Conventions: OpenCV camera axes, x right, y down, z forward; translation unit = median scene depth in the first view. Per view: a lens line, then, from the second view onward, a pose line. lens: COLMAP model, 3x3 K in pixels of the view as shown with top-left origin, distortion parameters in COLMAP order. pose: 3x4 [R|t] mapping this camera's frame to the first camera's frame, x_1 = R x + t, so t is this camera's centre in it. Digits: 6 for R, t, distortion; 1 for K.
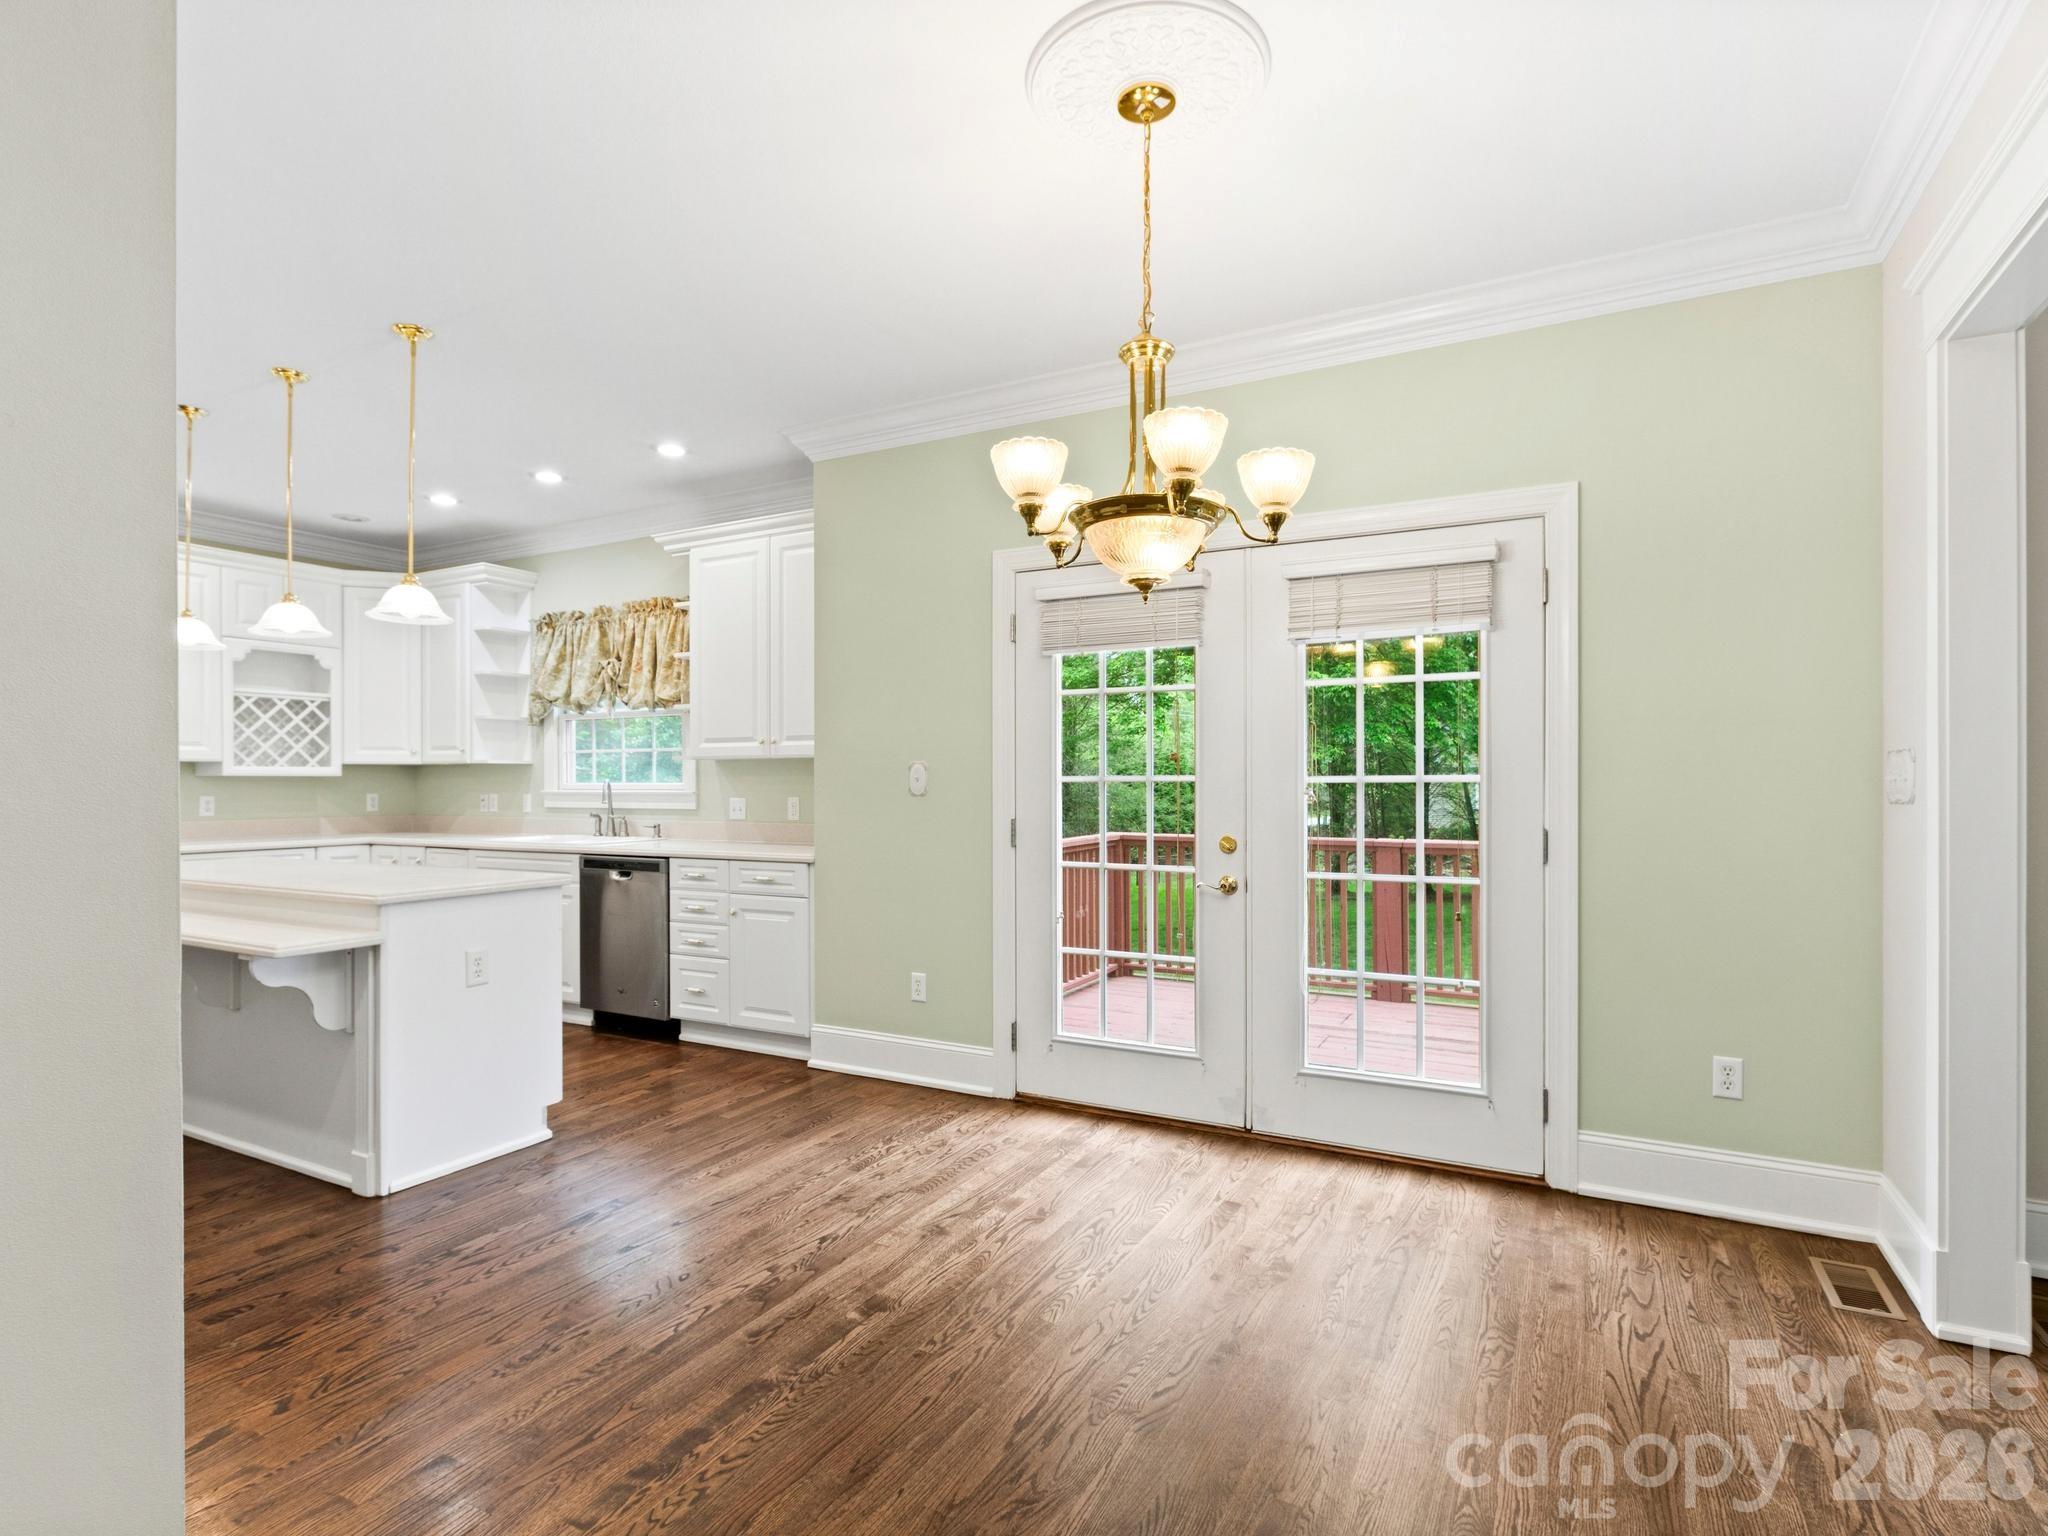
lens RADIAL K [[1033.7, 0, 1027.1], [0, 1033.7, 780.8], [0, 0, 1]] dist [-0.000801, 0.001330]
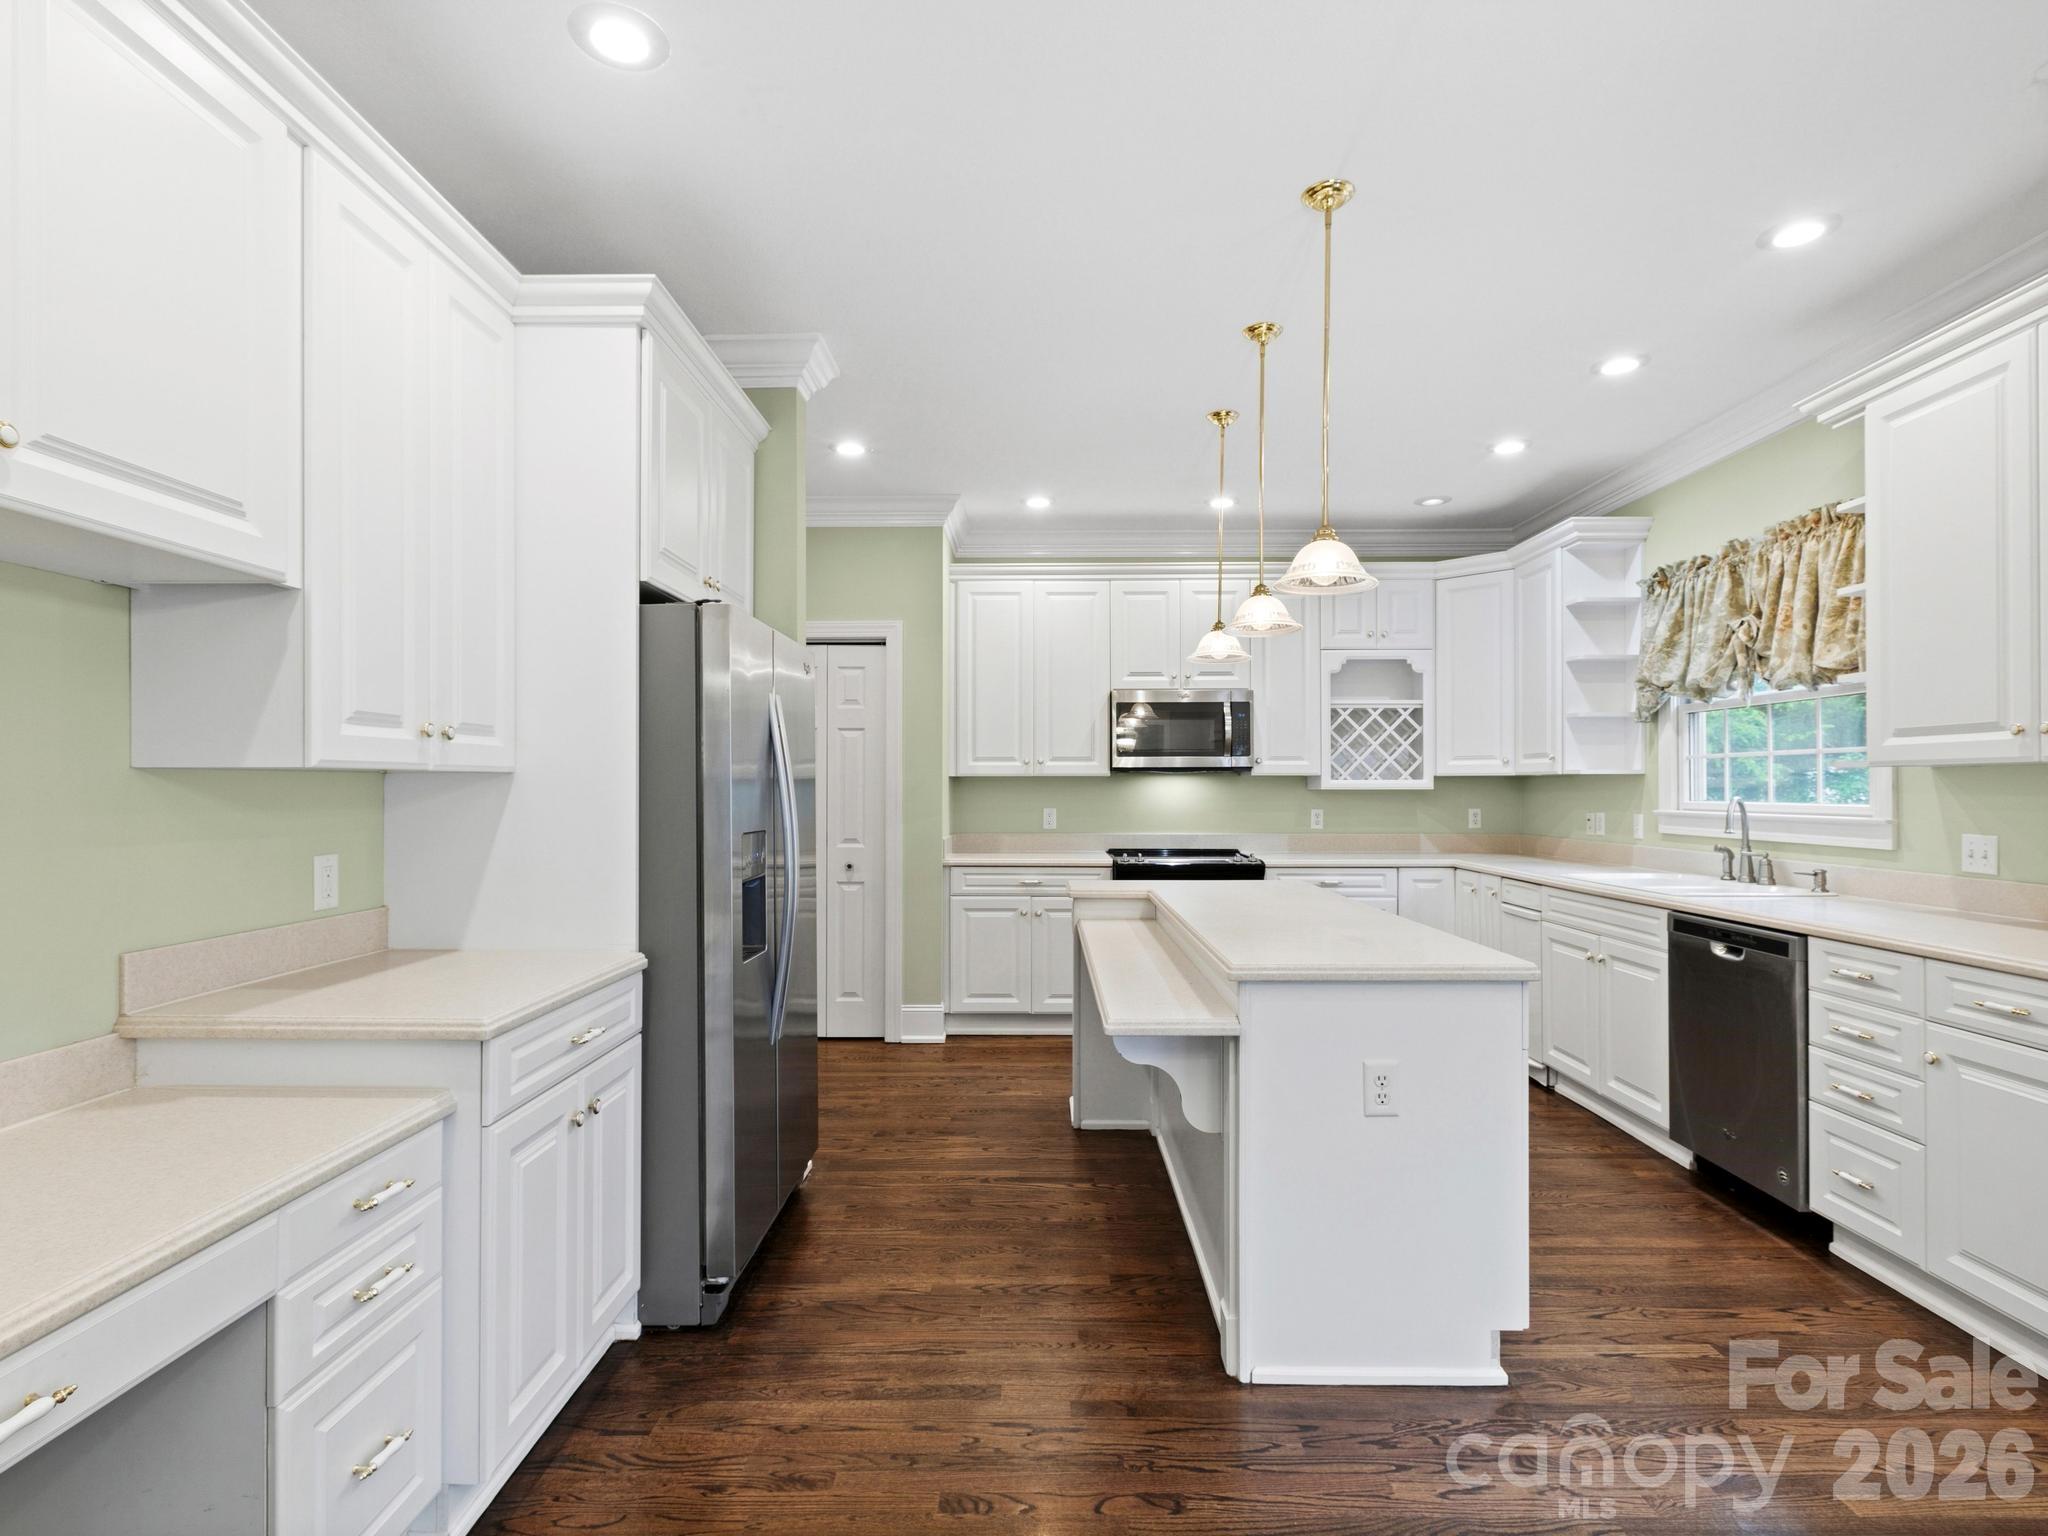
lens RADIAL K [[1033.7, 0, 1027.1], [0, 1033.7, 780.8], [0, 0, 1]] dist [-0.000801, 0.001330]
pose [[0.463050, -0.003191, -0.886326, -0.026435], [-0.000028, 0.999993, -0.003615, -0.009612], [0.886332, 0.001699, 0.463047, 0.284464]]
